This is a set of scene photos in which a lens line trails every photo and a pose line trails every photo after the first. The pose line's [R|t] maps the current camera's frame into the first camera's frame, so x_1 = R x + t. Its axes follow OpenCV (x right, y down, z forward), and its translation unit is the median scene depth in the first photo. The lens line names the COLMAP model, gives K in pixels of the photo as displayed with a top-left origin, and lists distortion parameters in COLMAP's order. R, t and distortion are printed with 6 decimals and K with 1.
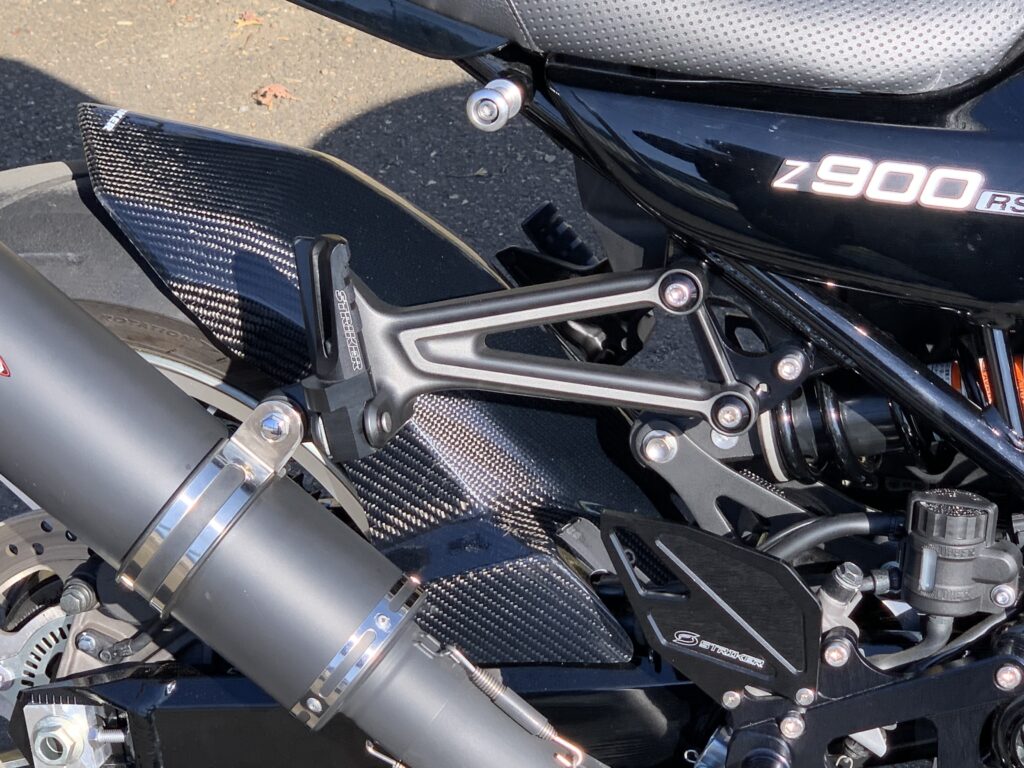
lens RADIAL K [[2866.2, 0, 512.0], [0, 2866.2, 384.0], [0, 0, 1]] dist [-0.094618, 0.289759]
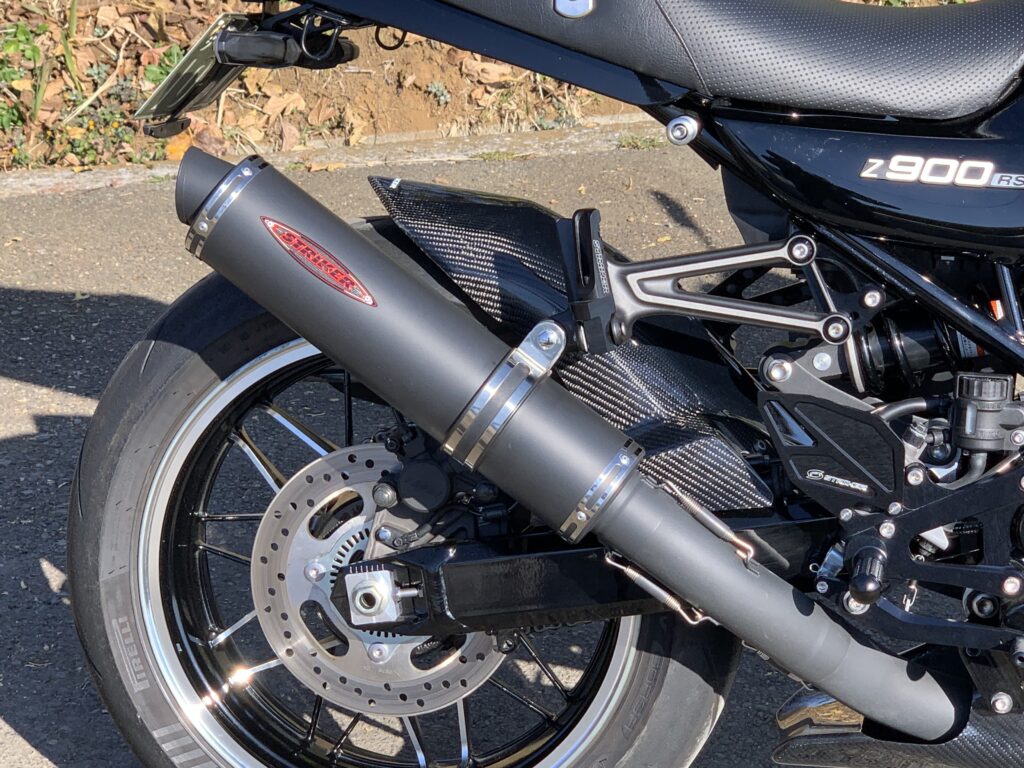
lens RADIAL K [[2588.8, 0, 512.0], [0, 2588.8, 384.0], [0, 0, 1]] dist [-0.072495, 0.581901]
pose [[0.997533, -0.024197, 0.065898, -0.191767], [0.033870, 0.988124, -0.149882, 0.243893], [-0.061489, 0.151744, 0.986505, -0.363802]]
